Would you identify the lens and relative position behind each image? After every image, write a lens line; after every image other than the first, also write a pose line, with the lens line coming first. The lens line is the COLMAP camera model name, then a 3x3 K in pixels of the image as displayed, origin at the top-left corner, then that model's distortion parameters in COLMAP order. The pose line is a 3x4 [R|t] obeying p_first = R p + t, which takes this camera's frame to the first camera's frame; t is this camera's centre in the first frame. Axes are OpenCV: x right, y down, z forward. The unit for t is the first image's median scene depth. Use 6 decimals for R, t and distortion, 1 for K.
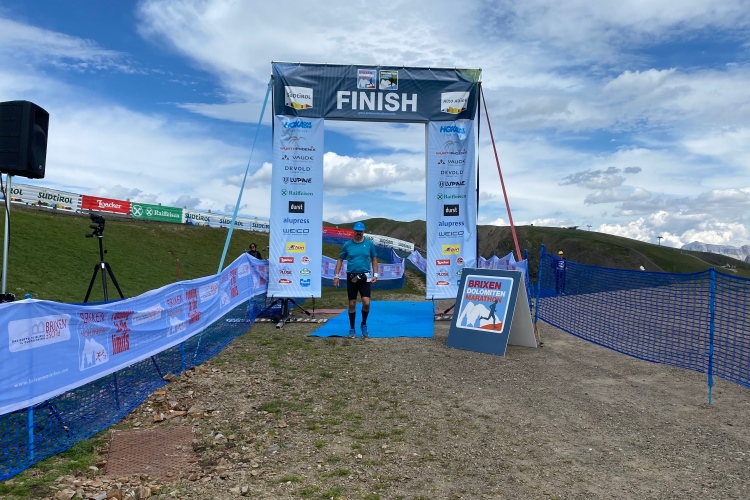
lens RADIAL K [[681.0, 0, 386.6], [0, 681.0, 260.2], [0, 0, 1]] dist [0.091059, -0.082190]
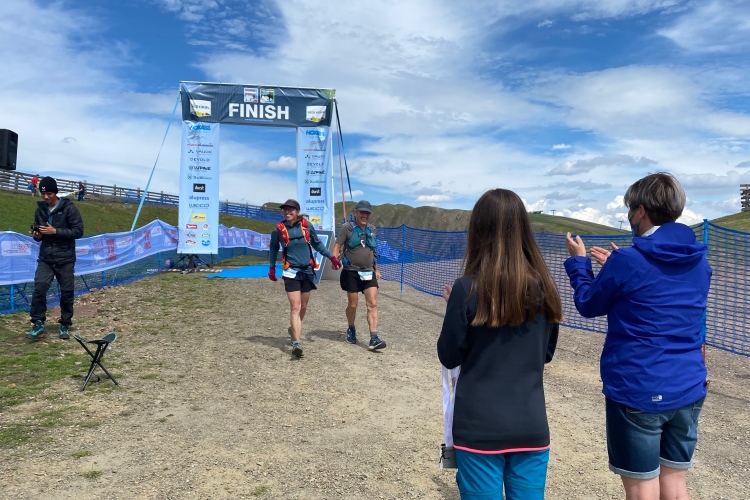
lens RADIAL K [[681.0, 0, 389.5], [0, 681.0, 263.5], [0, 0, 1]] dist [0.091059, -0.082190]
pose [[0.998639, 0.003686, 0.052031, 0.177893], [-0.005206, 0.999563, 0.029102, 0.031732], [-0.051901, -0.029333, 0.998221, -0.398773]]
